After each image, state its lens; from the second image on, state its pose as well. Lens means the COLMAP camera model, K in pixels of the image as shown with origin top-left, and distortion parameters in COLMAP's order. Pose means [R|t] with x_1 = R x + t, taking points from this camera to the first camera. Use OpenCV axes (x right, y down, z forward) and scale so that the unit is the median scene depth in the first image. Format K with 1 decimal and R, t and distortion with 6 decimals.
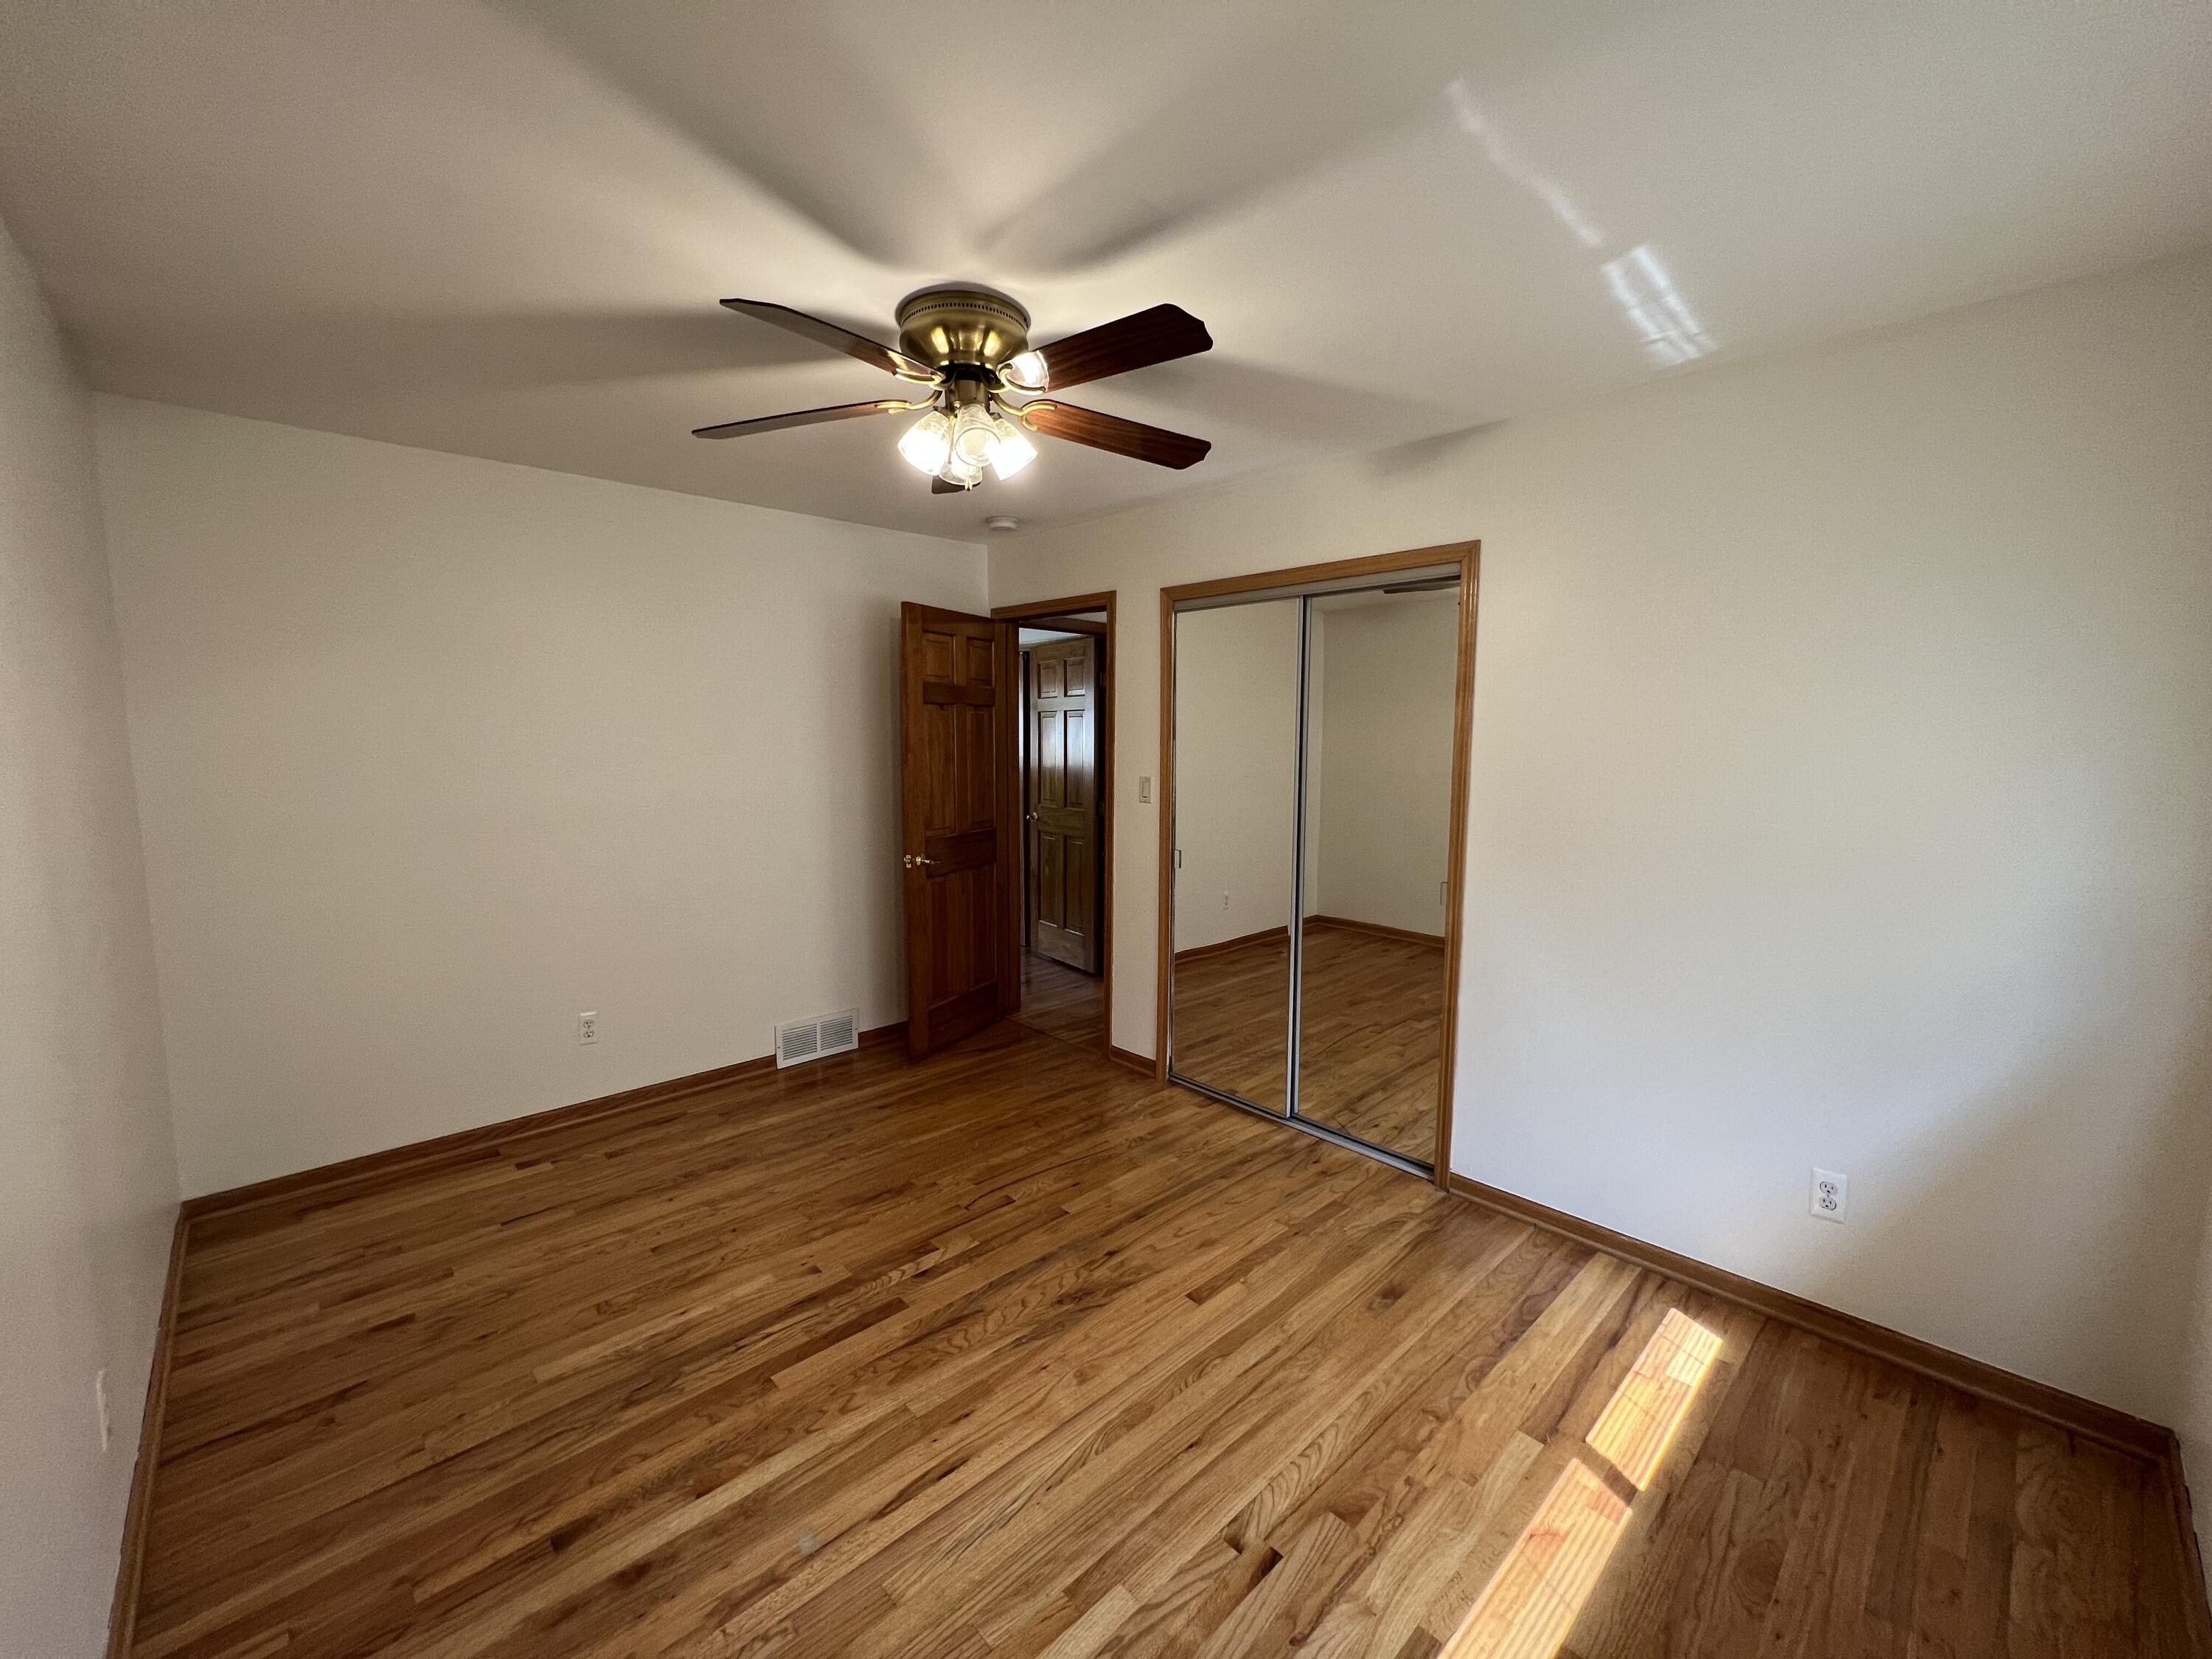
lens RADIAL K [[887.0, 0, 1102.0], [0, 887.0, 824.1], [0, 0, 1]] dist [-0.002455, 0.000351]
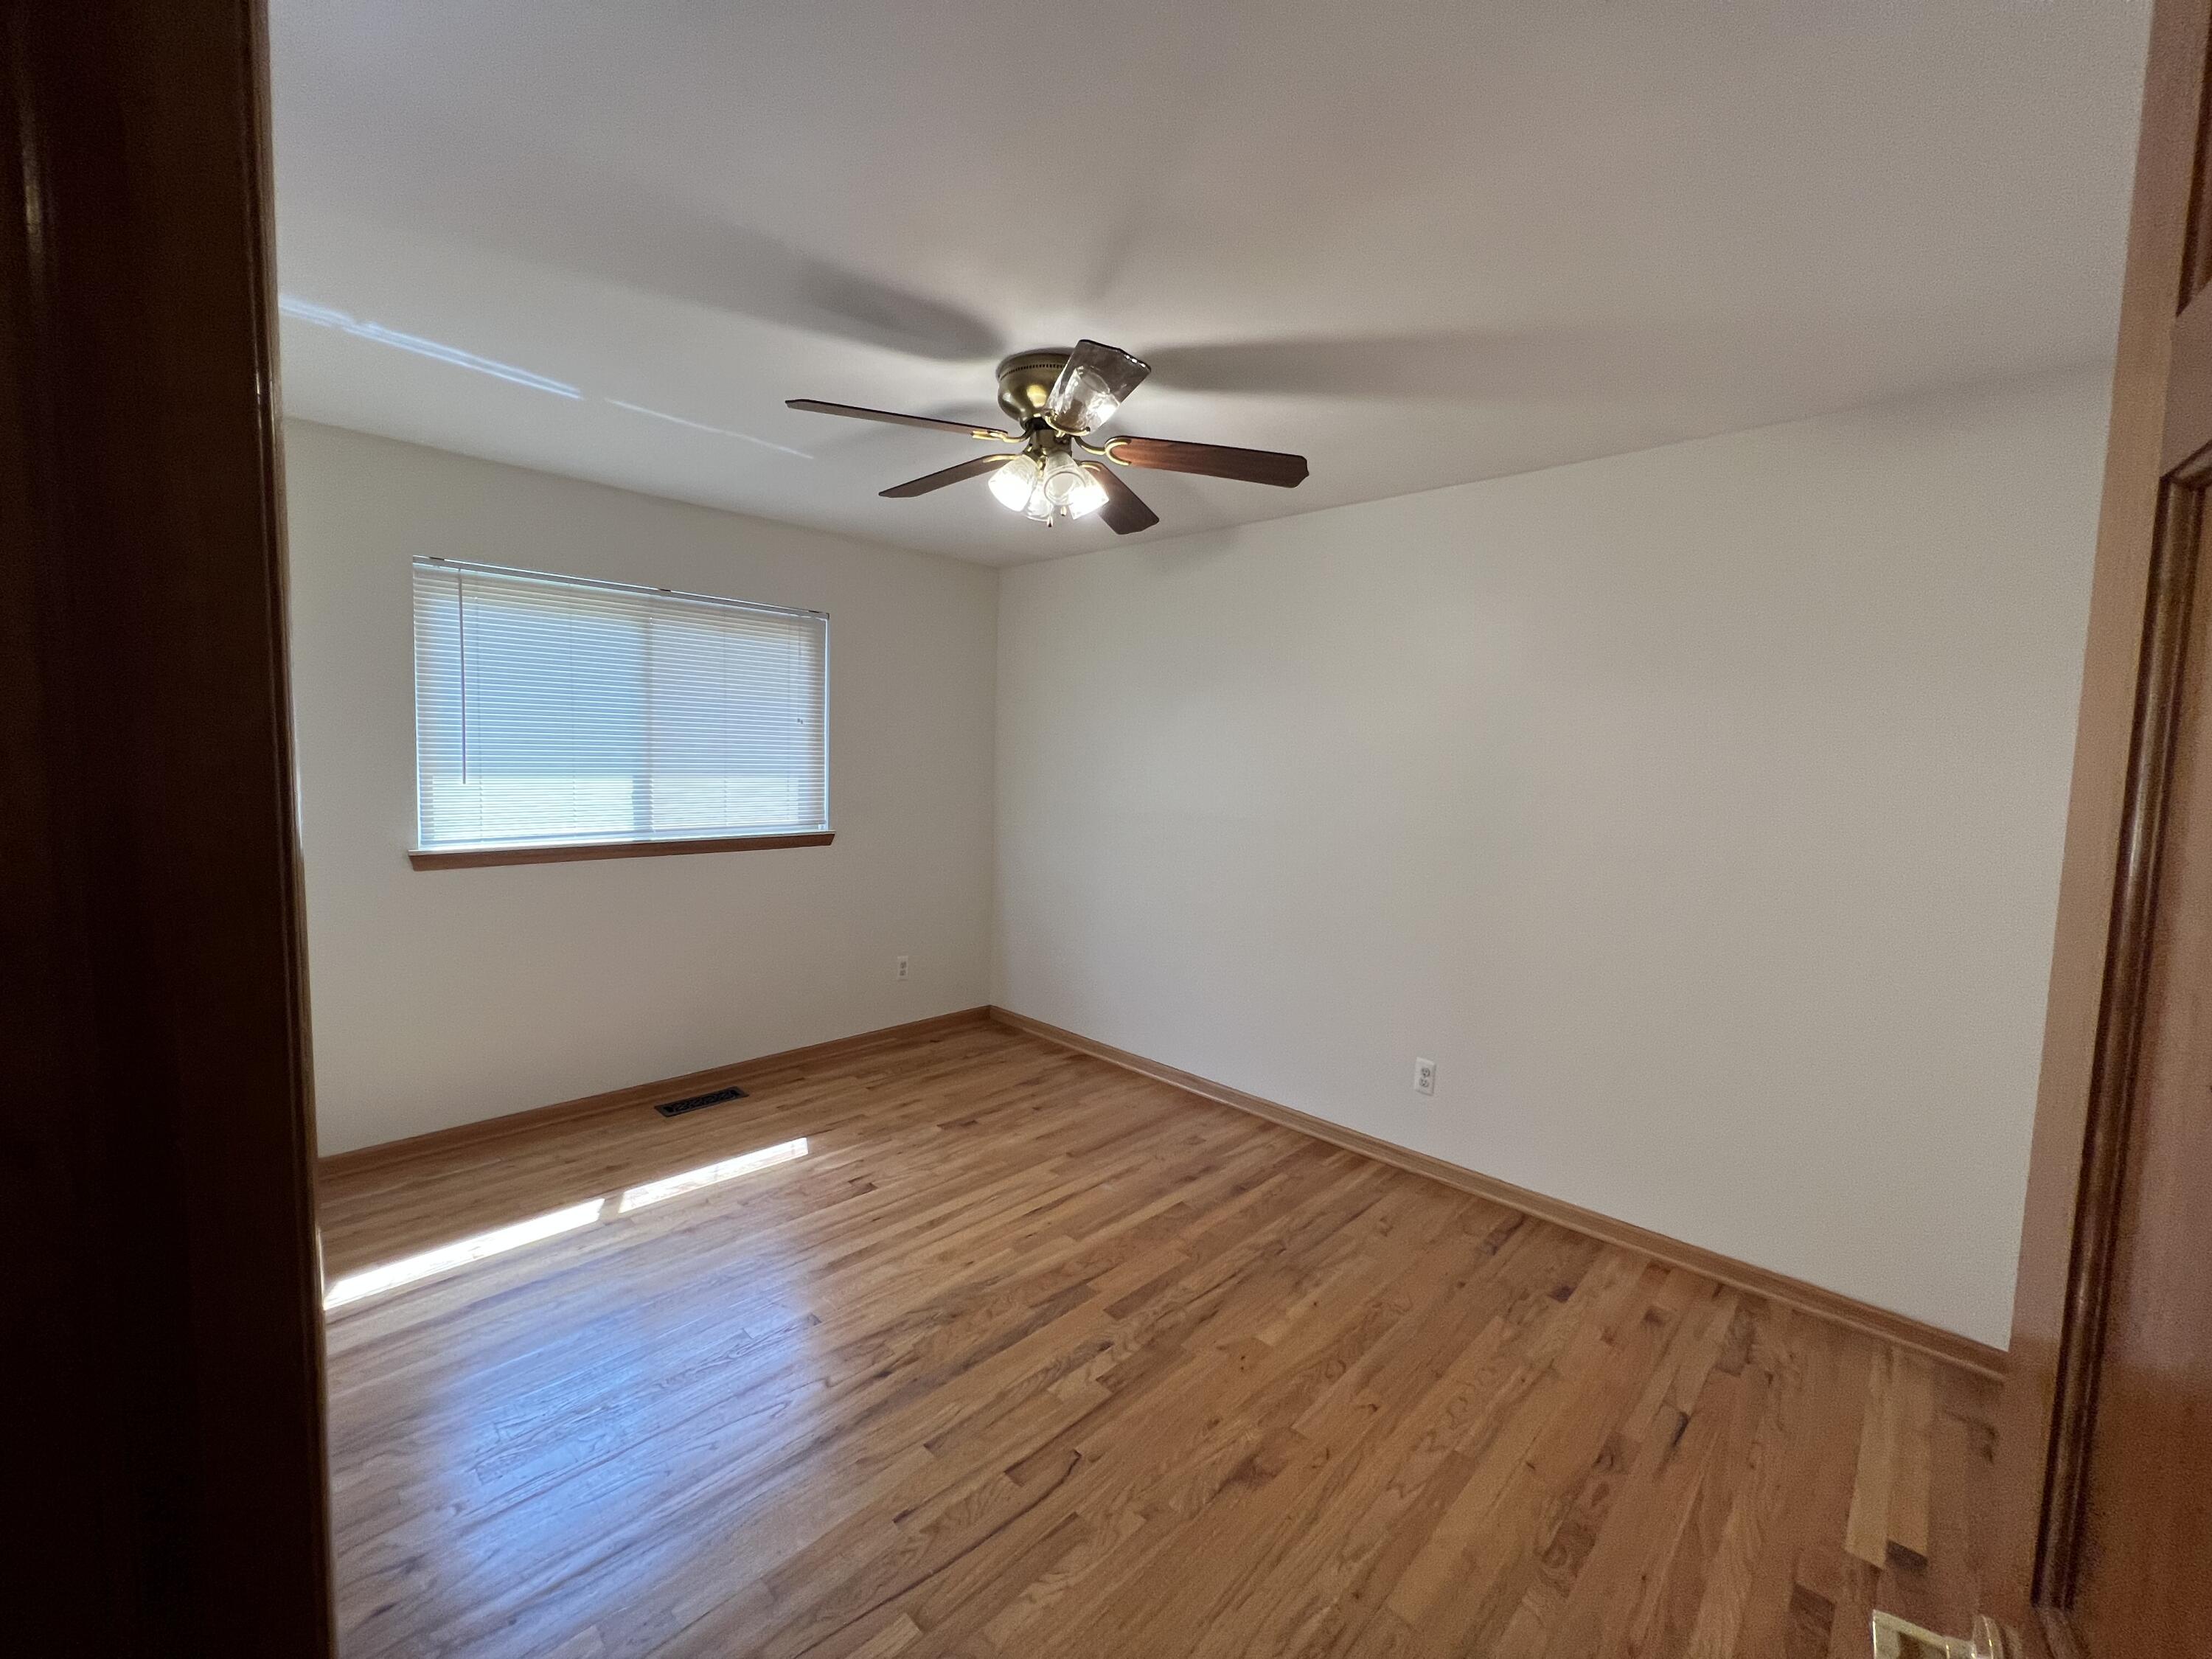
lens RADIAL K [[887.0, 0, 1102.0], [0, 887.0, 824.1], [0, 0, 1]] dist [-0.002455, 0.000351]
pose [[-0.998322, -0.027868, -0.050768, -0.167298], [-0.036880, 0.981803, 0.186288, -0.214247], [0.044653, 0.187848, -0.981183, 2.123156]]
